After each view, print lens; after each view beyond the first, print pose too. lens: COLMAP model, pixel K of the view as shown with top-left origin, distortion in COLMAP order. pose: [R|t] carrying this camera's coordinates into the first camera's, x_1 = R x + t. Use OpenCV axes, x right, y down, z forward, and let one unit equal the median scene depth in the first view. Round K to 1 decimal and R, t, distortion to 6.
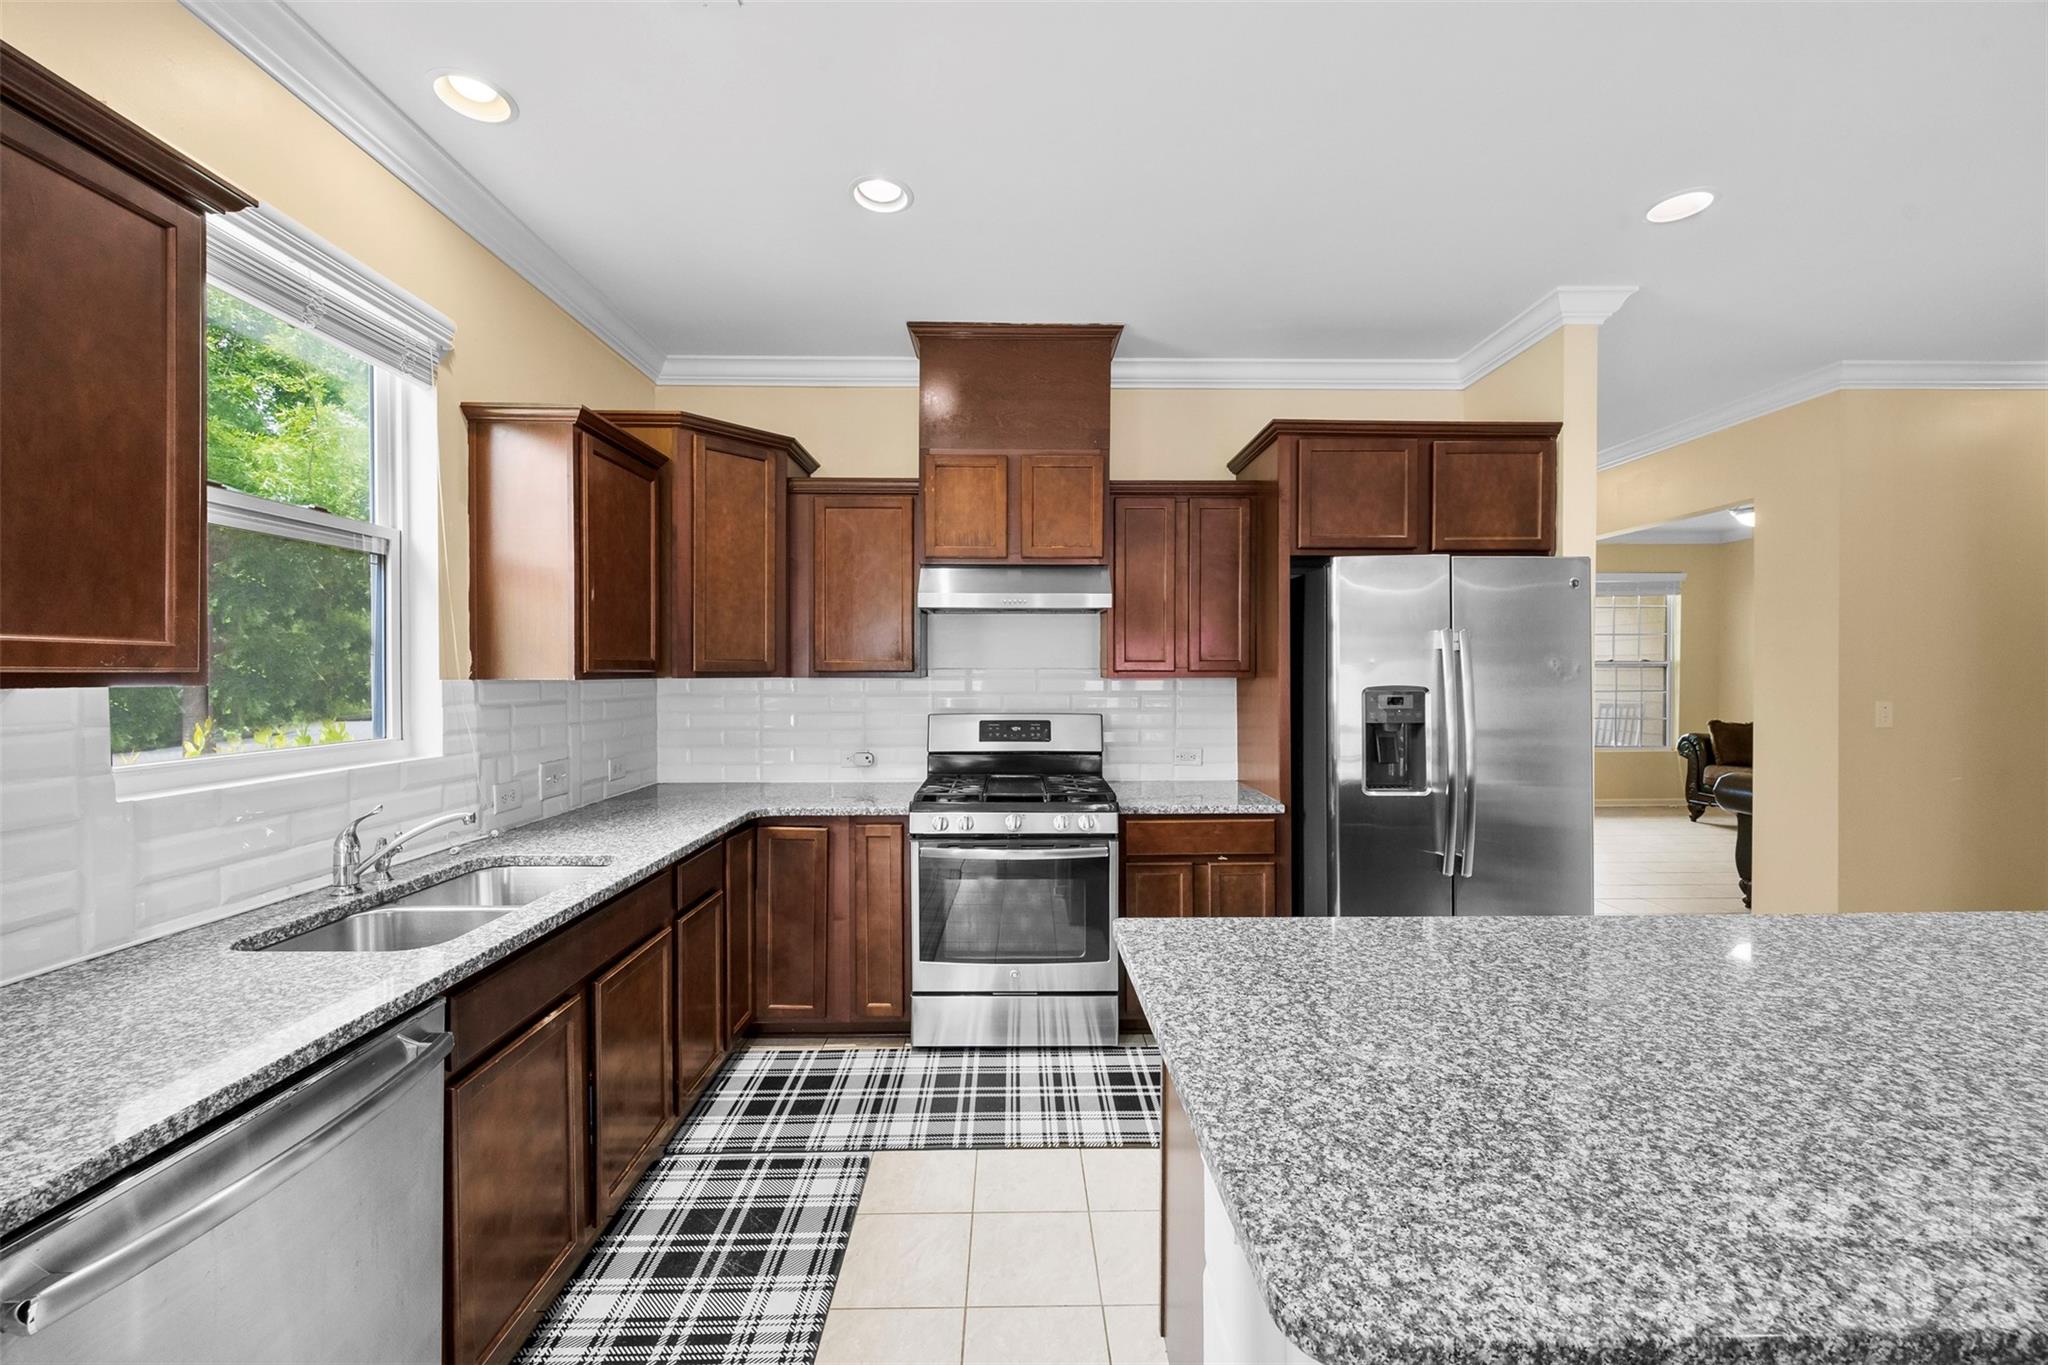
lens RADIAL K [[788.9, 0, 1021.5], [0, 788.9, 680.3], [0, 0, 1]] dist [-0.004565, 0.000551]
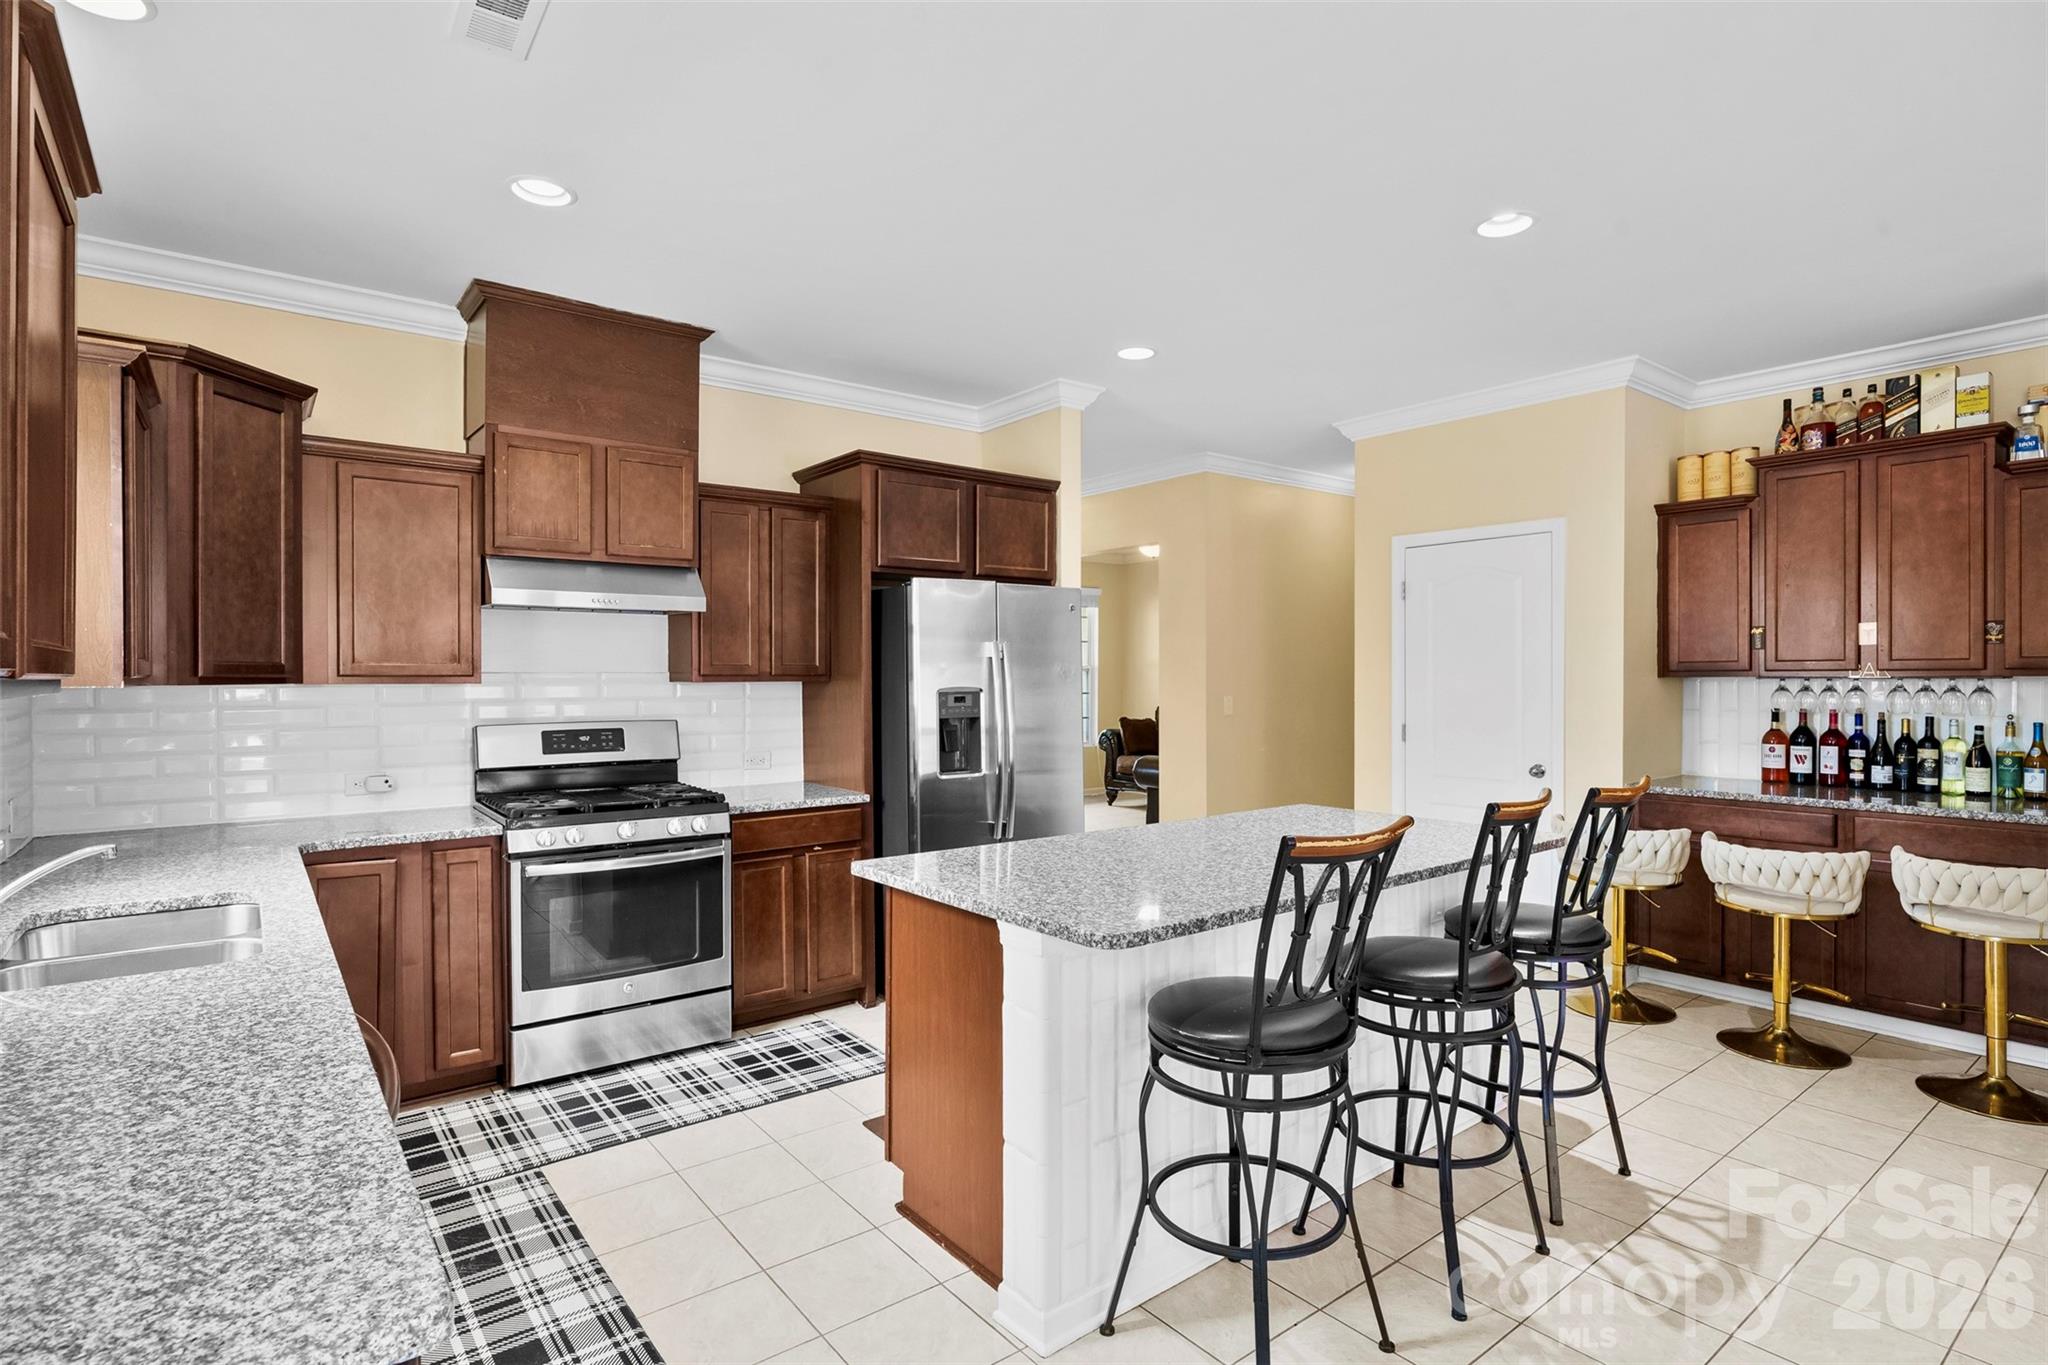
lens RADIAL K [[1007.5, 0, 1032.5], [0, 1007.5, 686.2], [0, 0, 1]] dist [-0.014204, 0.003147]
pose [[0.795353, -0.007722, 0.606097, -0.347570], [0.008082, 0.999965, 0.002134, 0.003124], [-0.606092, 0.003201, 0.795388, -0.278871]]
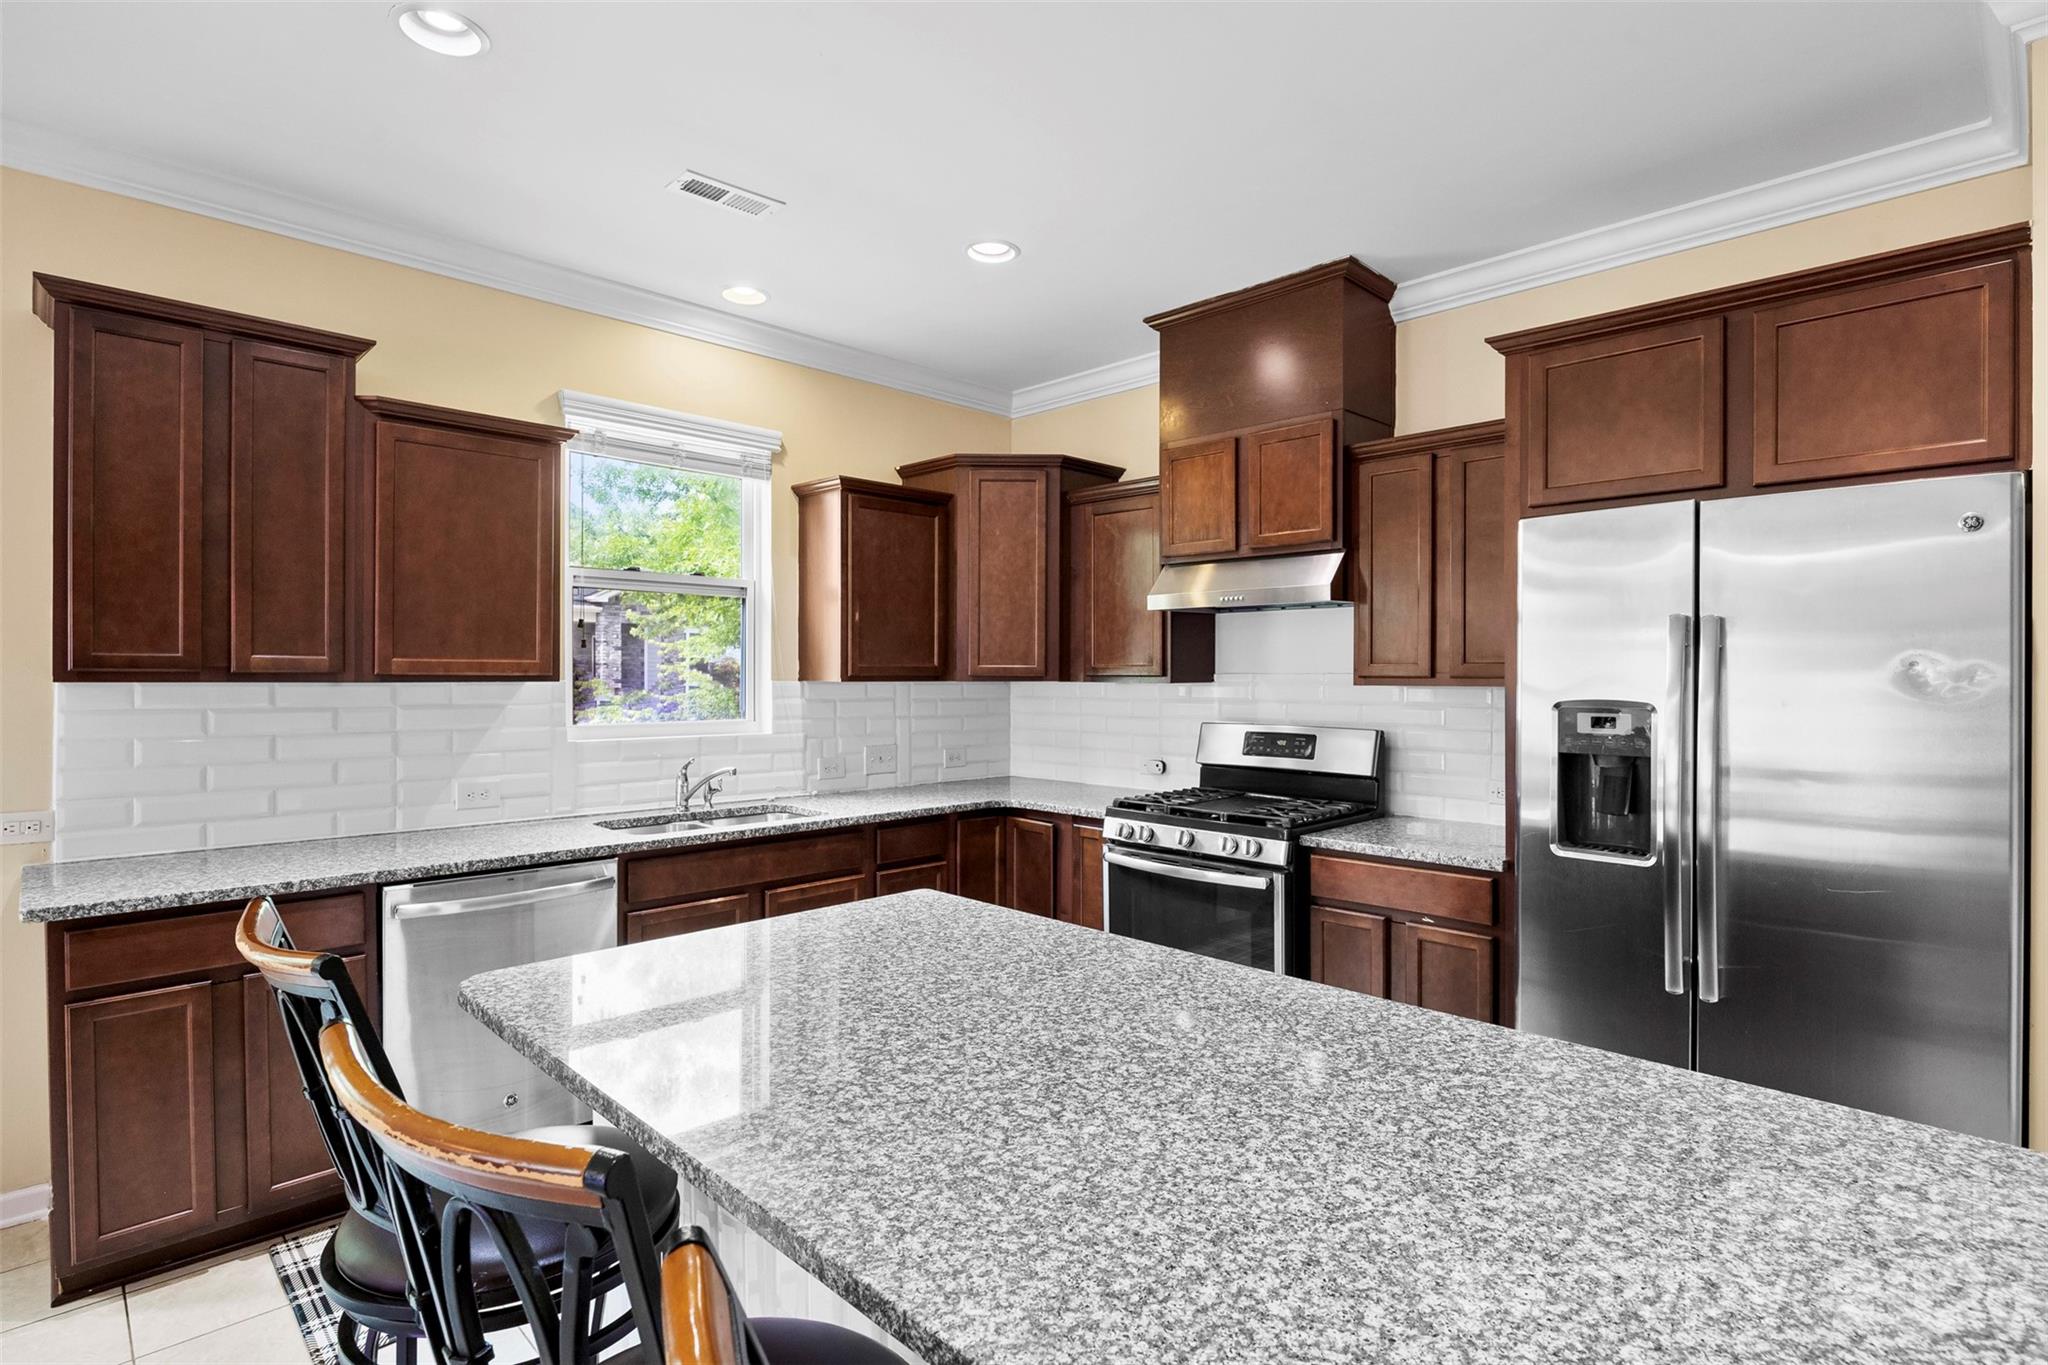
lens RADIAL K [[1007.5, 0, 1037.2], [0, 1007.5, 675.9], [0, 0, 1]] dist [-0.014204, 0.003147]
pose [[0.697933, 0.003028, -0.716156, 0.691965], [-0.010488, 0.999927, -0.005994, -0.002614], [0.716086, 0.011695, 0.697914, 0.040531]]
